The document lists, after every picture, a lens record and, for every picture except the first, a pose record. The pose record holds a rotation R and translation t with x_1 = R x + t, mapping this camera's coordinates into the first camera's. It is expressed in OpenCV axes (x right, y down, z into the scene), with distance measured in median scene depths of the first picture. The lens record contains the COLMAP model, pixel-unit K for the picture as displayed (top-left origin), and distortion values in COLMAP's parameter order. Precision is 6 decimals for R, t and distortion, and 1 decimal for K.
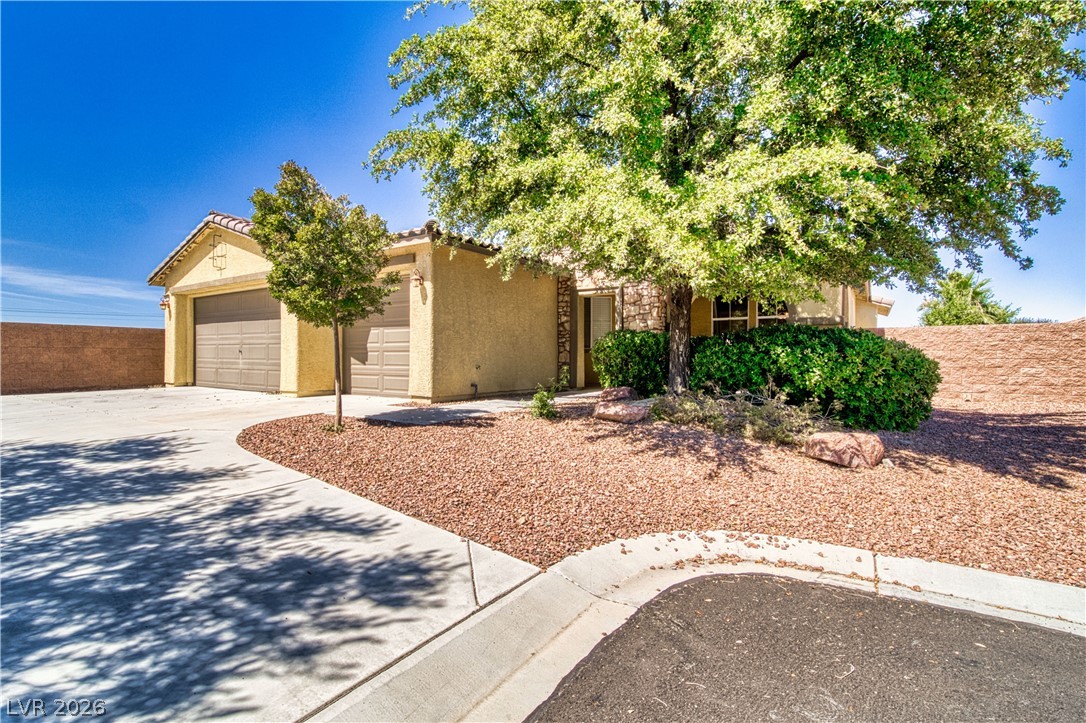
lens RADIAL K [[514.5, 0, 540.3], [0, 514.5, 361.7], [0, 0, 1]] dist [0.002375, 0.000015]
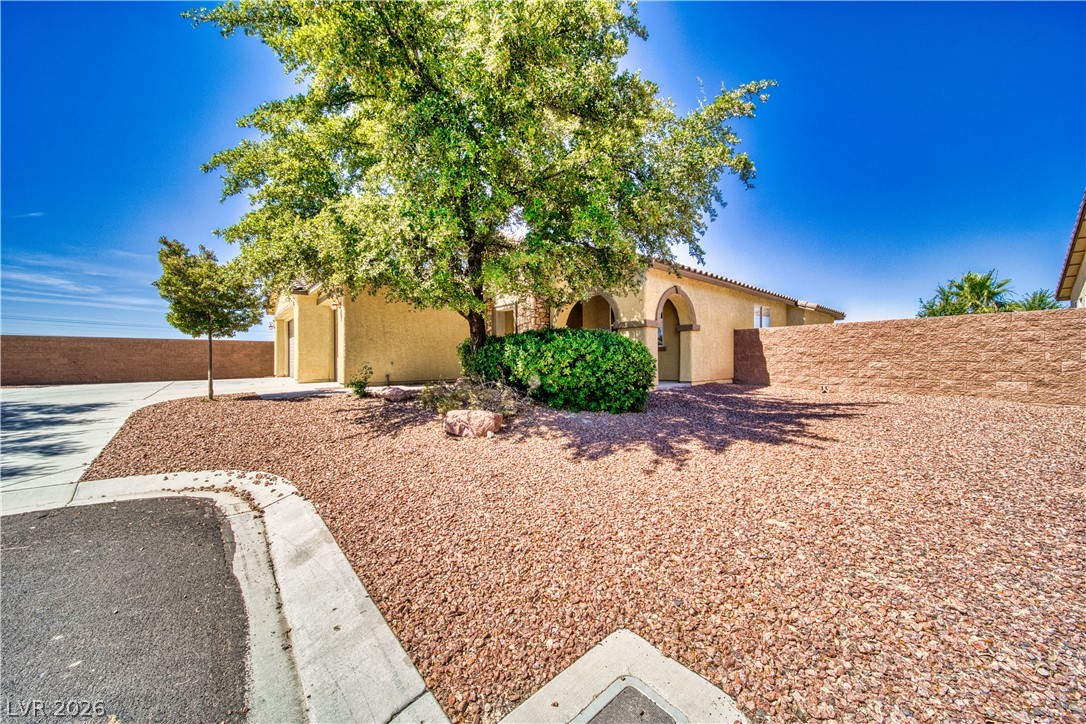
lens RADIAL K [[383.4, 0, 546.9], [0, 383.4, 361.1], [0, 0, 1]] dist [-0.003744, -0.000058]
pose [[0.969075, -0.006606, -0.246676, 0.474086], [0.005871, 0.999976, -0.003712, 0.009310], [0.246695, 0.002149, 0.969091, 0.054263]]
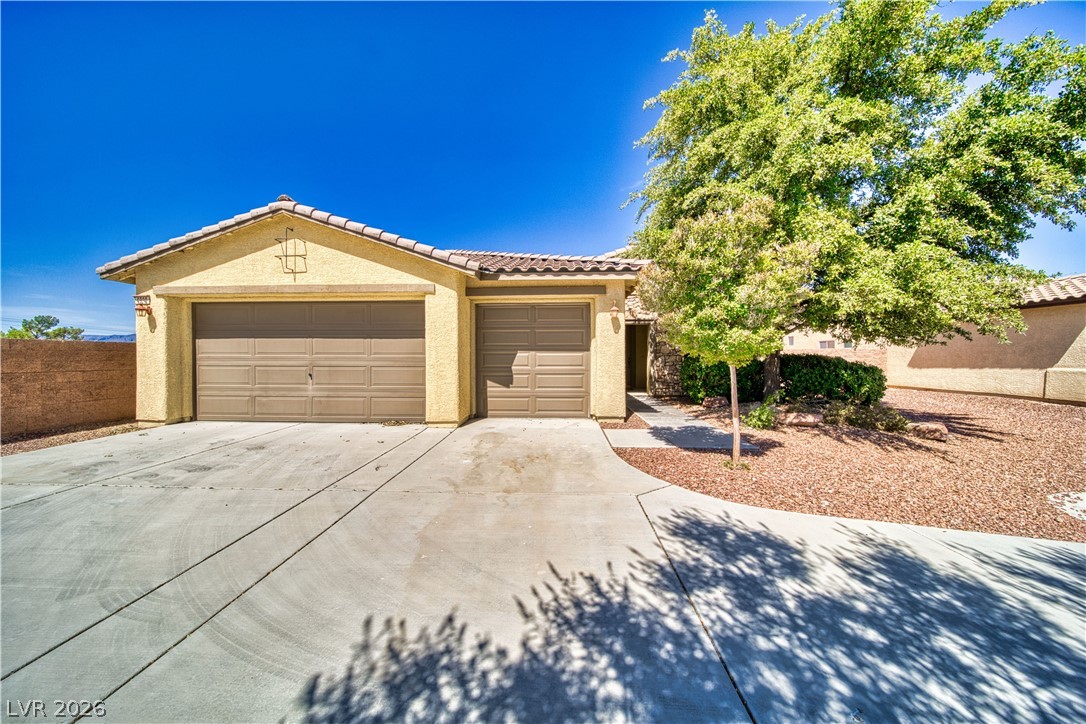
lens RADIAL K [[383.4, 0, 543.0], [0, 383.4, 359.0], [0, 0, 1]] dist [-0.003744, -0.000058]
pose [[0.844428, -0.006361, 0.535631, -0.642923], [0.007216, 0.999974, 0.000499, -0.046387], [-0.535621, 0.003444, 0.844452, 0.315998]]
